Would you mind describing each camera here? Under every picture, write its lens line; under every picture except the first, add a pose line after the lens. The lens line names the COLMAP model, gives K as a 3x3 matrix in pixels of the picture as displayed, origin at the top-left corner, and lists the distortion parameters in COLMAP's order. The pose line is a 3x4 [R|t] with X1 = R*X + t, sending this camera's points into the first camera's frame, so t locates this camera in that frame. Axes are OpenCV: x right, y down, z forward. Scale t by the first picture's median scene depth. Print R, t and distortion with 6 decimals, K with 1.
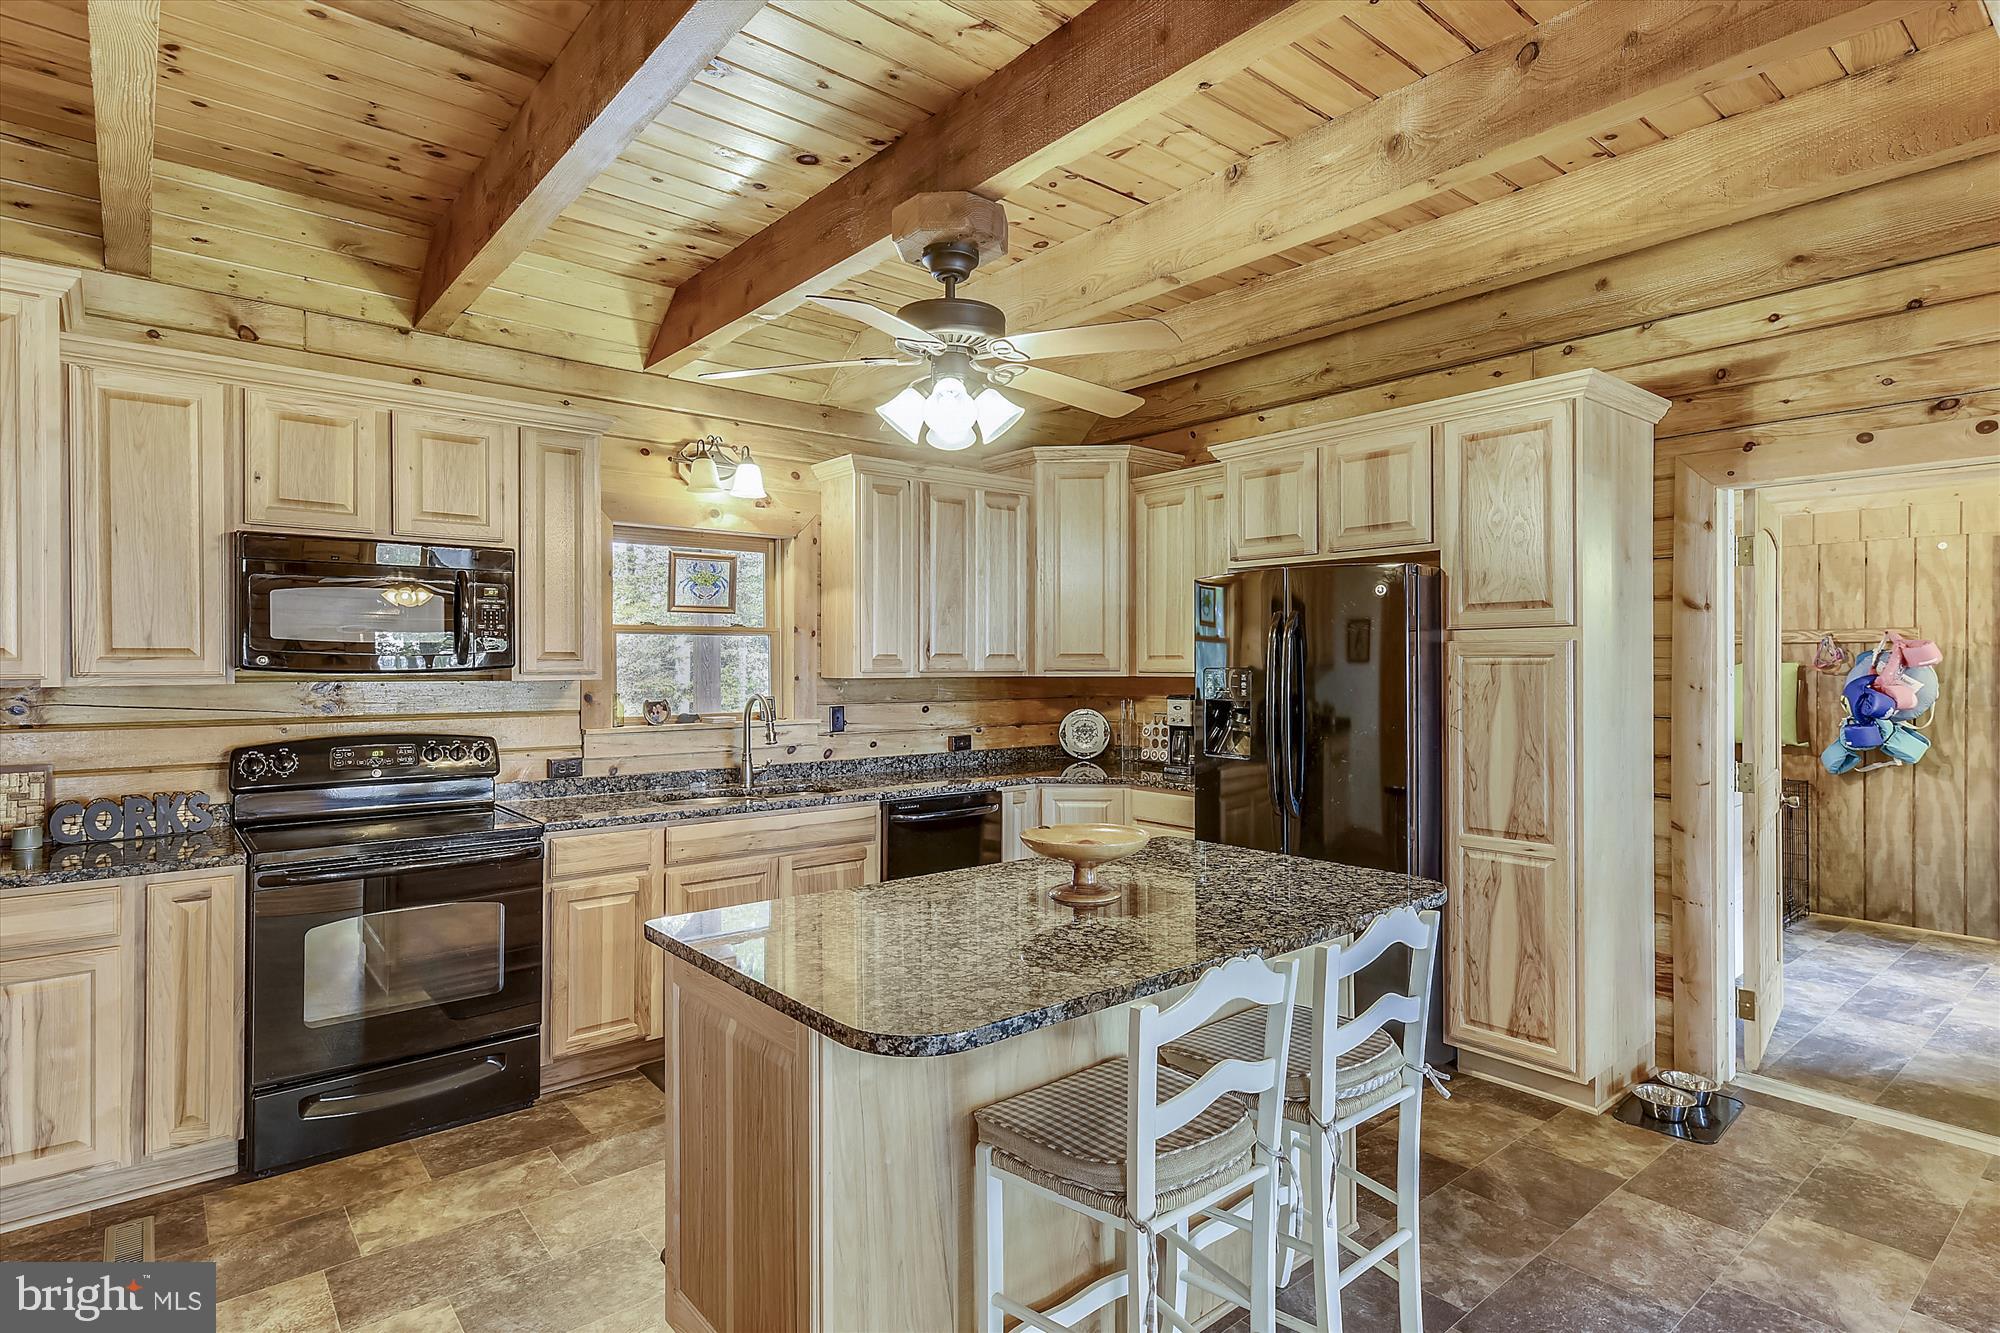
lens RADIAL K [[1030.2, 0, 1001.2], [0, 1030.2, 664.3], [0, 0, 1]] dist [-0.005718, 0.001112]
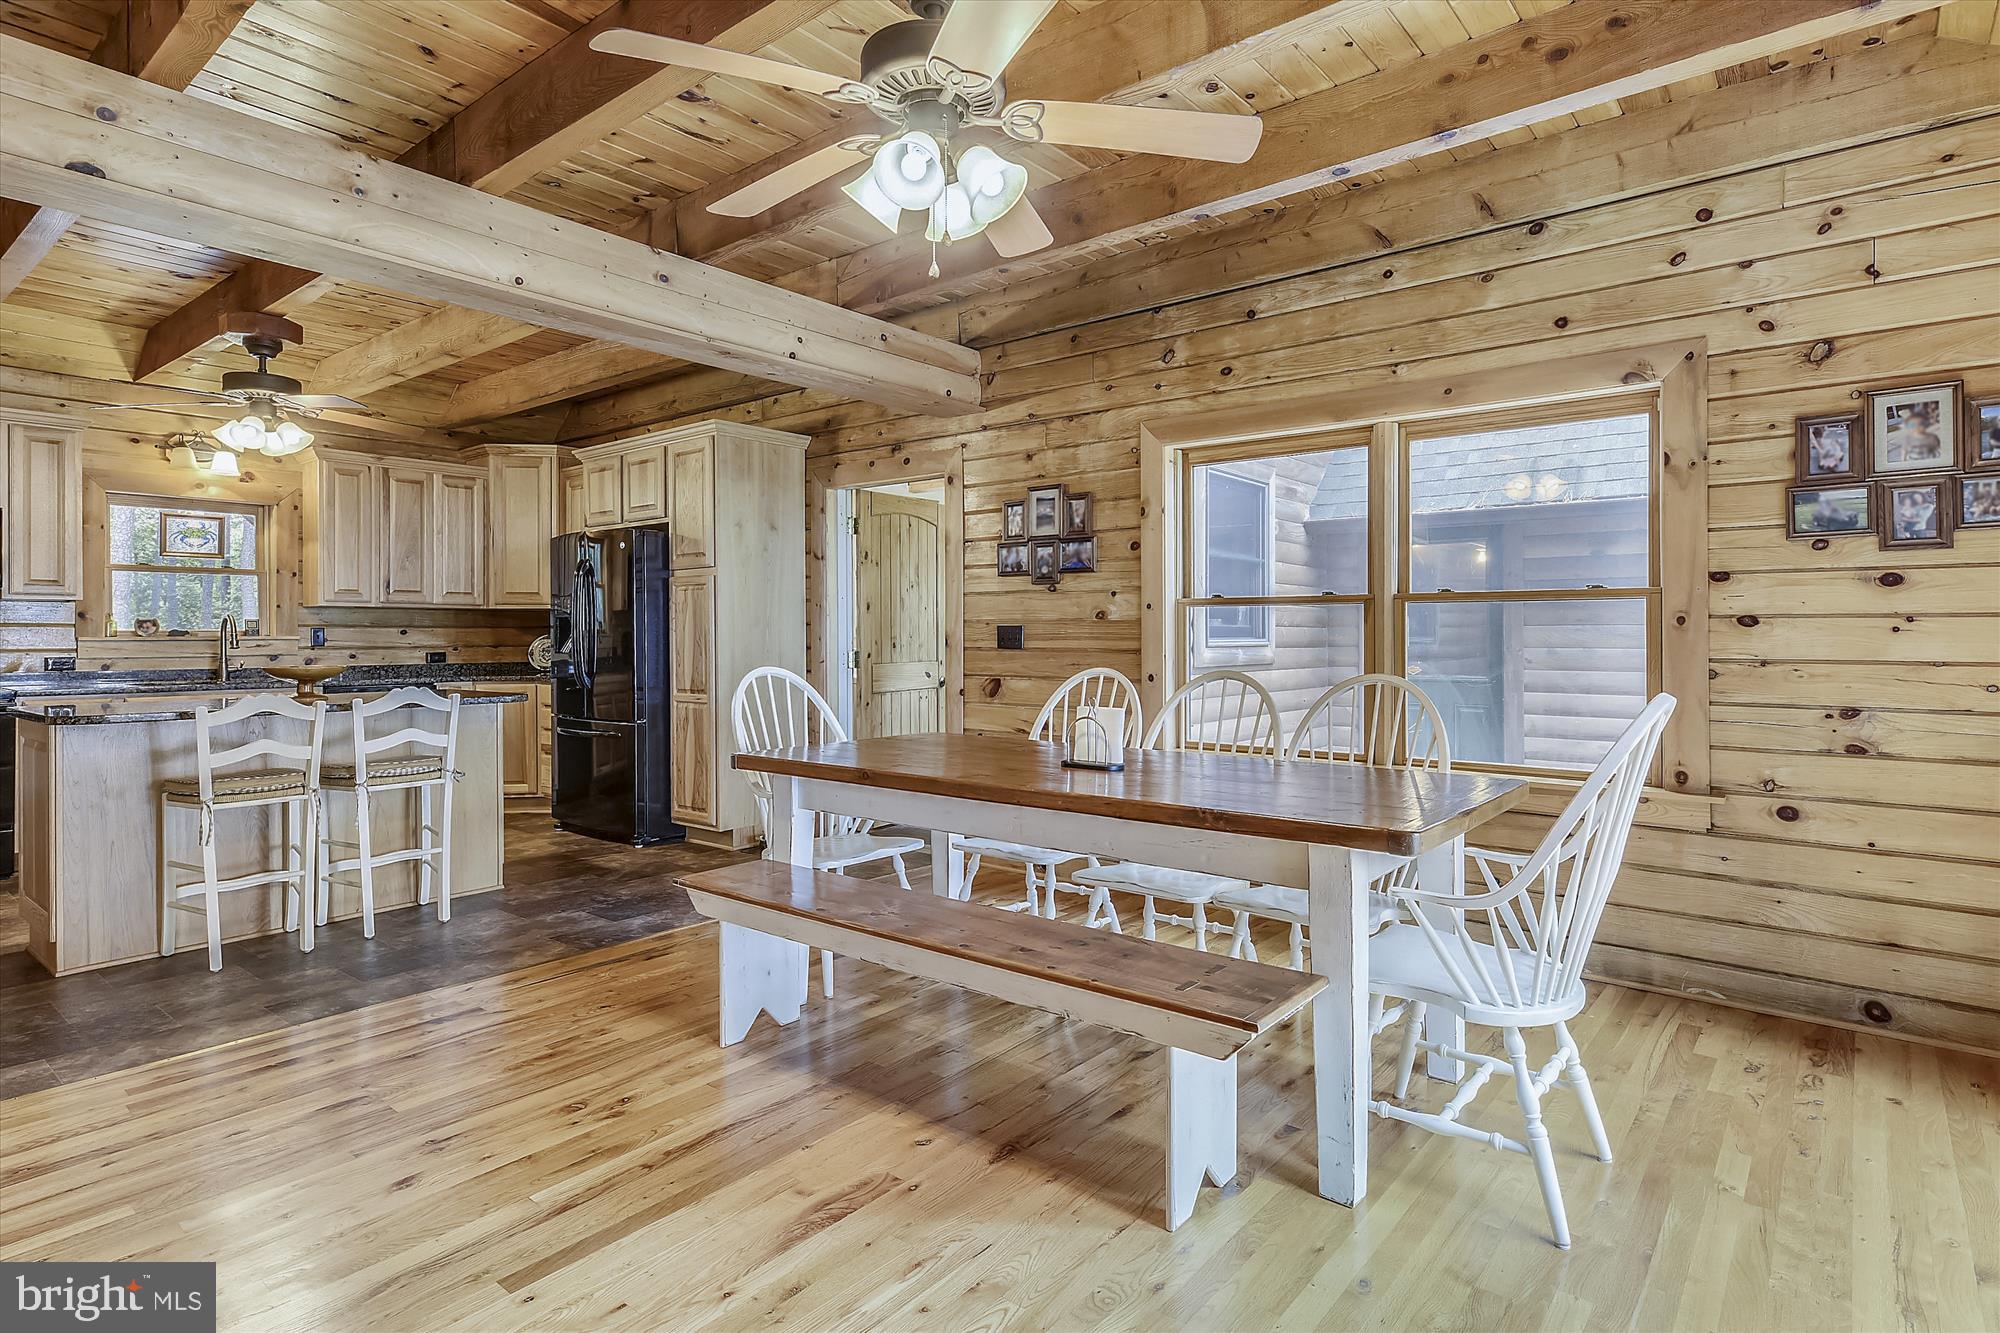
lens RADIAL K [[1030.2, 0, 1018.8], [0, 1030.2, 635.1], [0, 0, 1]] dist [-0.005718, 0.001112]
pose [[0.977860, -0.001459, 0.209256, 0.529598], [0.001739, 0.999998, -0.001153, 0.060827], [-0.209254, 0.001491, 0.977860, -0.608314]]
